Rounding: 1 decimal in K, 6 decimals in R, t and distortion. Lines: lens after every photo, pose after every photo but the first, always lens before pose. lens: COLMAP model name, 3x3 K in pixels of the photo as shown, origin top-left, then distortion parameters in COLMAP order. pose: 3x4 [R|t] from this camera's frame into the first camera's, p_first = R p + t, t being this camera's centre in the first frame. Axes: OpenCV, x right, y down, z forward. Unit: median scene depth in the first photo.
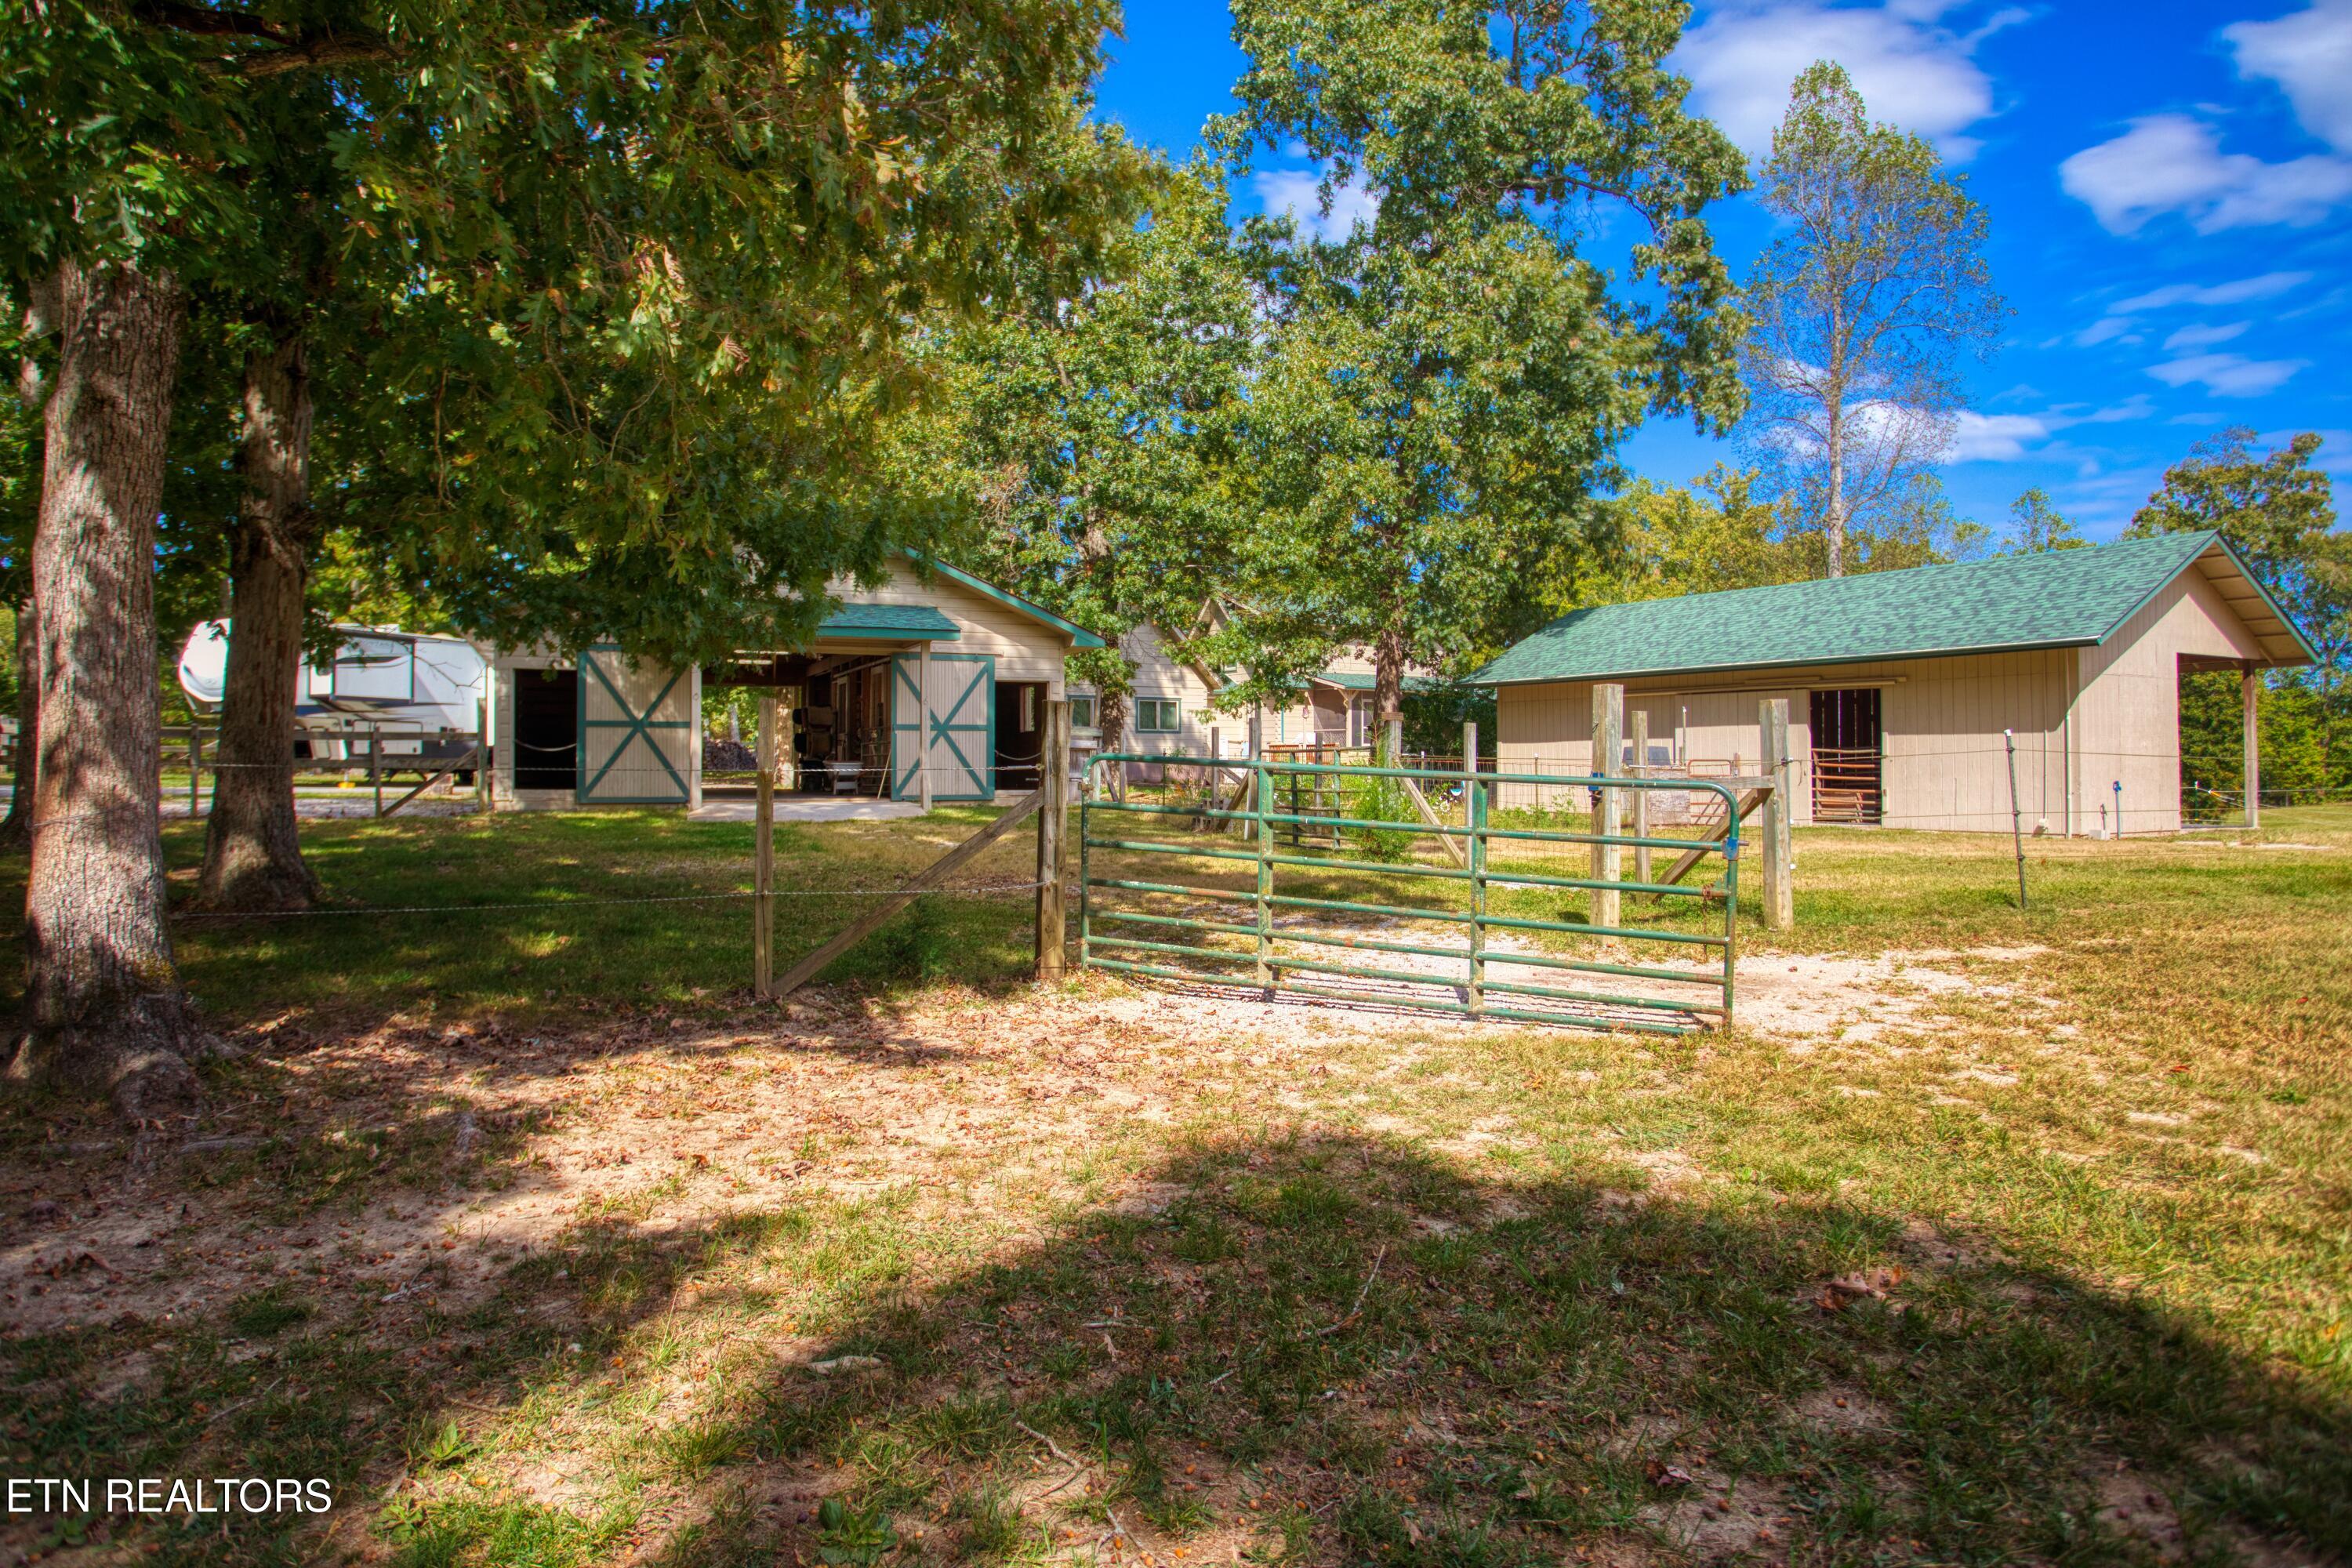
lens RADIAL K [[1412.7, 0, 1174.9], [0, 1412.7, 745.8], [0, 0, 1]] dist [0.000606, 0.001290]
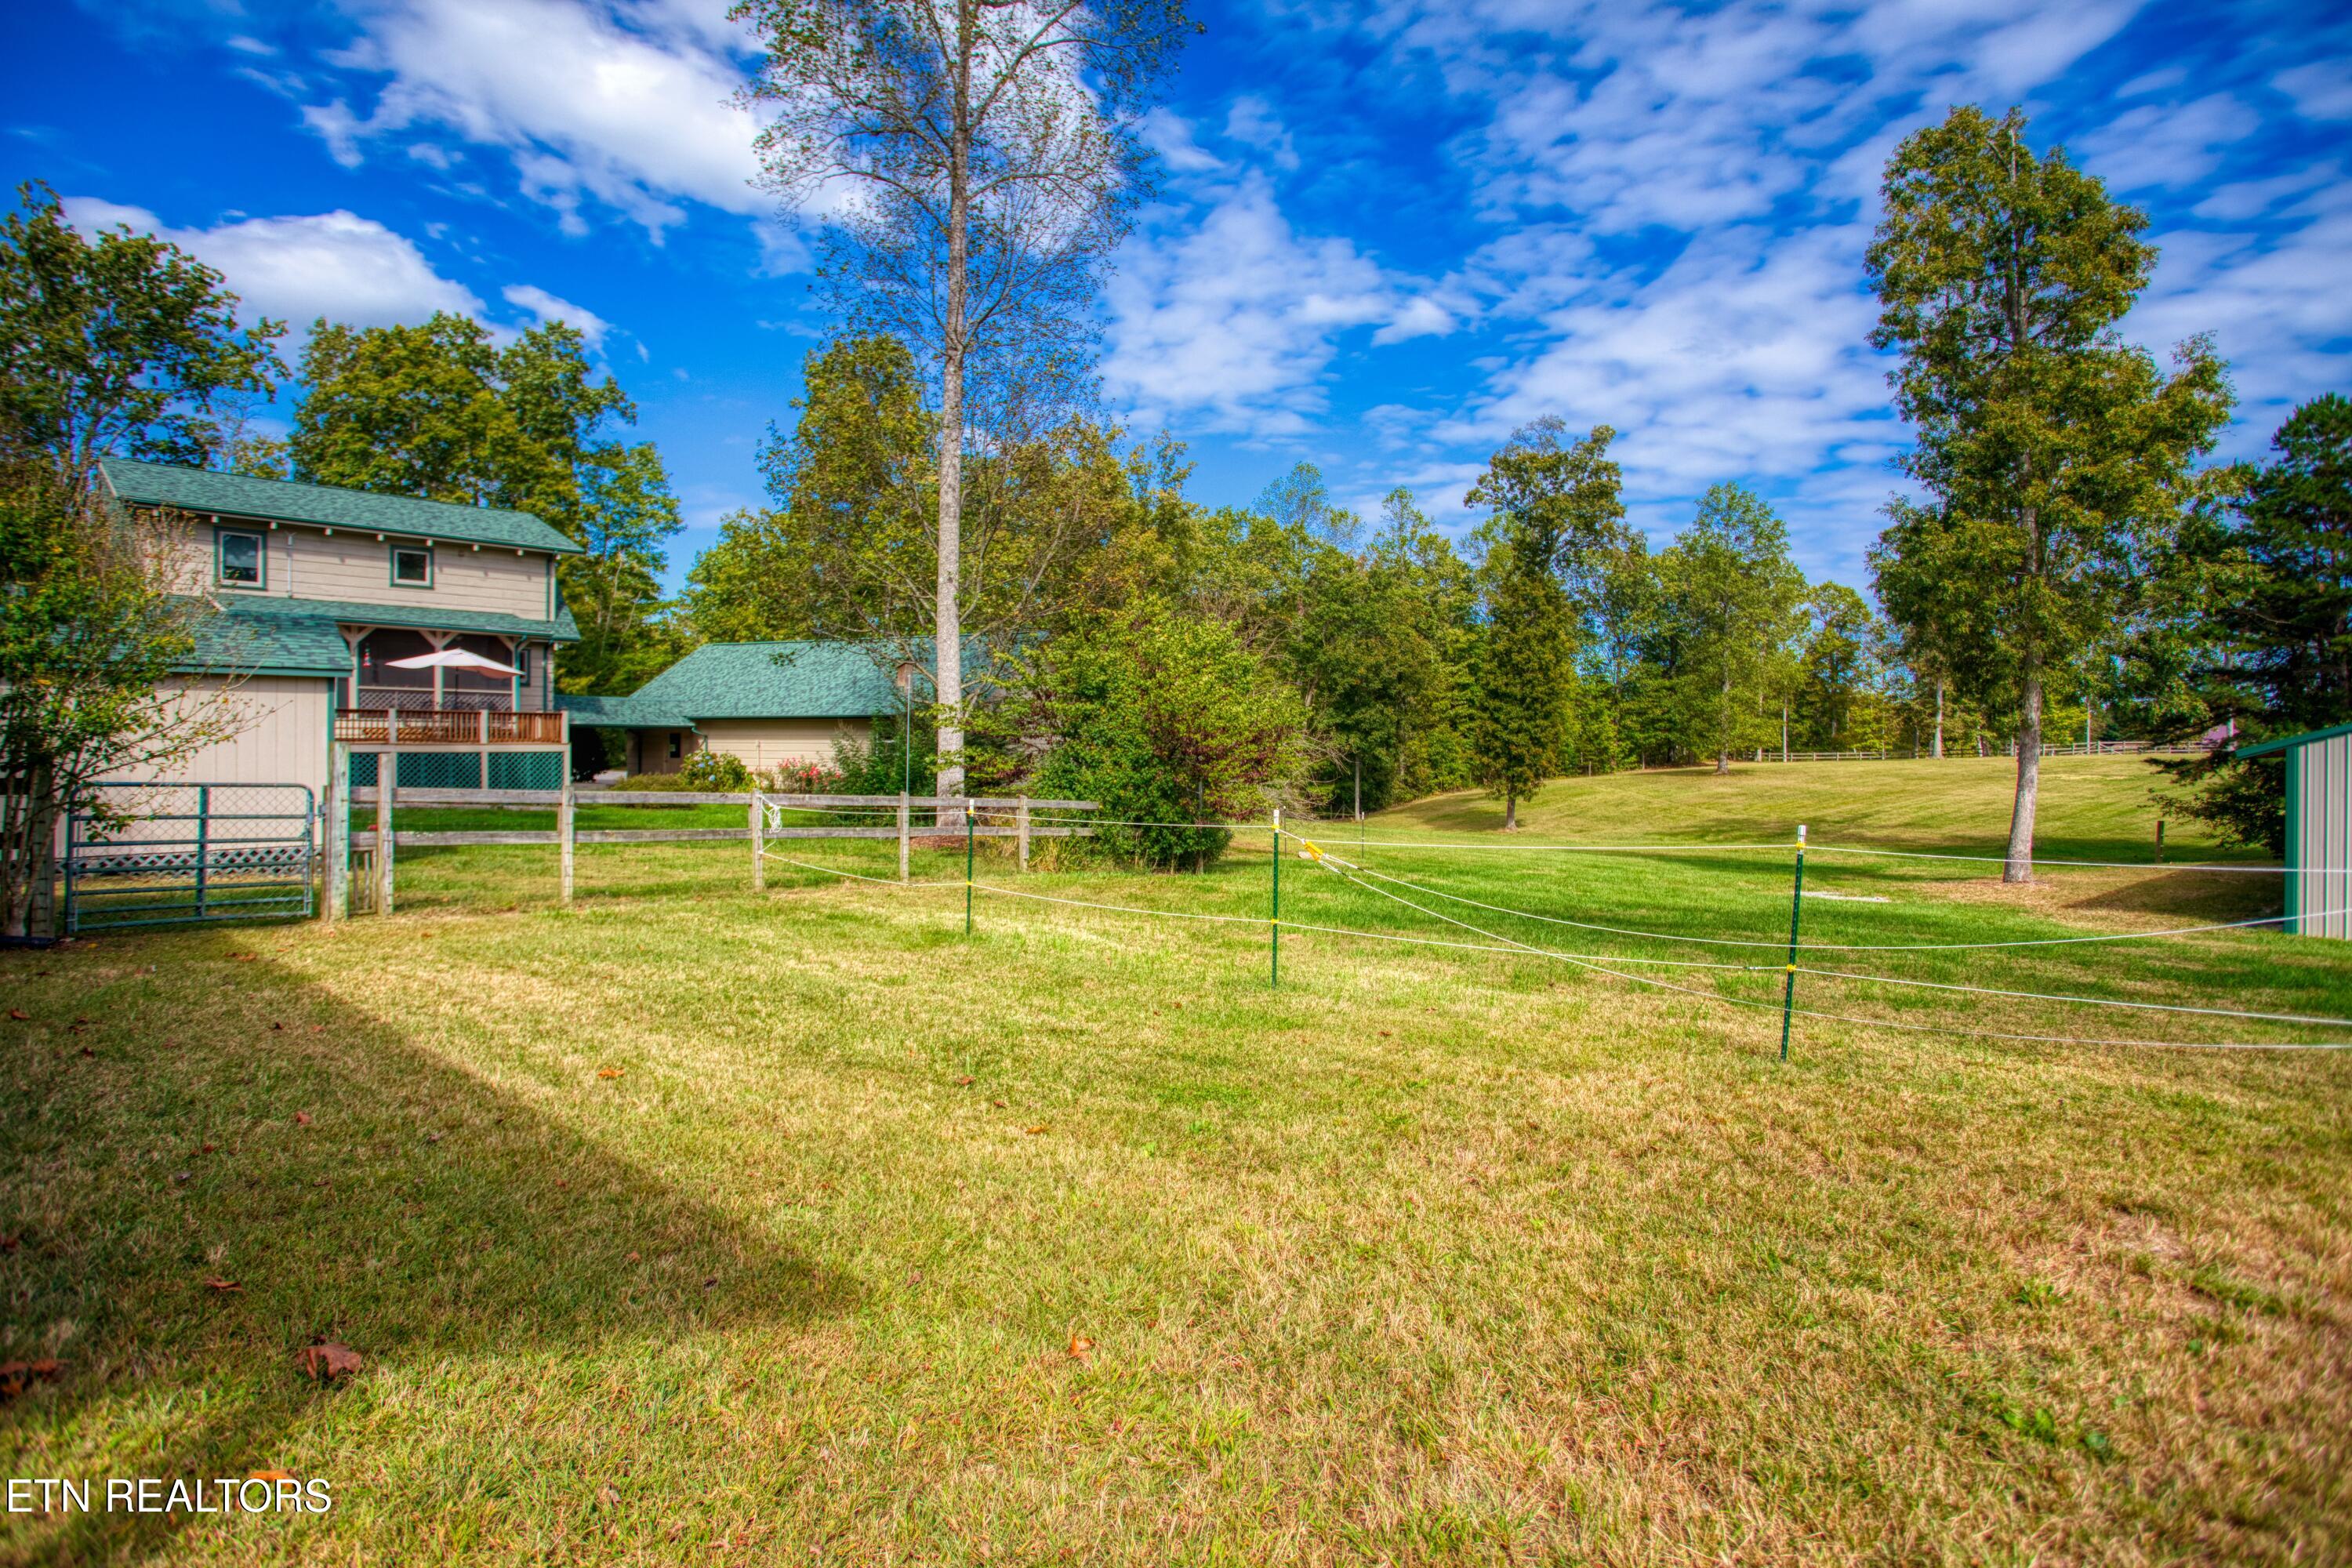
lens RADIAL K [[1171.7, 0, 1162.5], [0, 1171.7, 736.6], [0, 0, 1]] dist [-0.086280, 0.045395]
pose [[0.952996, 0.004123, 0.302955, 0.870941], [-0.008536, 0.999876, 0.013245, 0.005621], [-0.302862, -0.015208, 0.952913, 1.060593]]
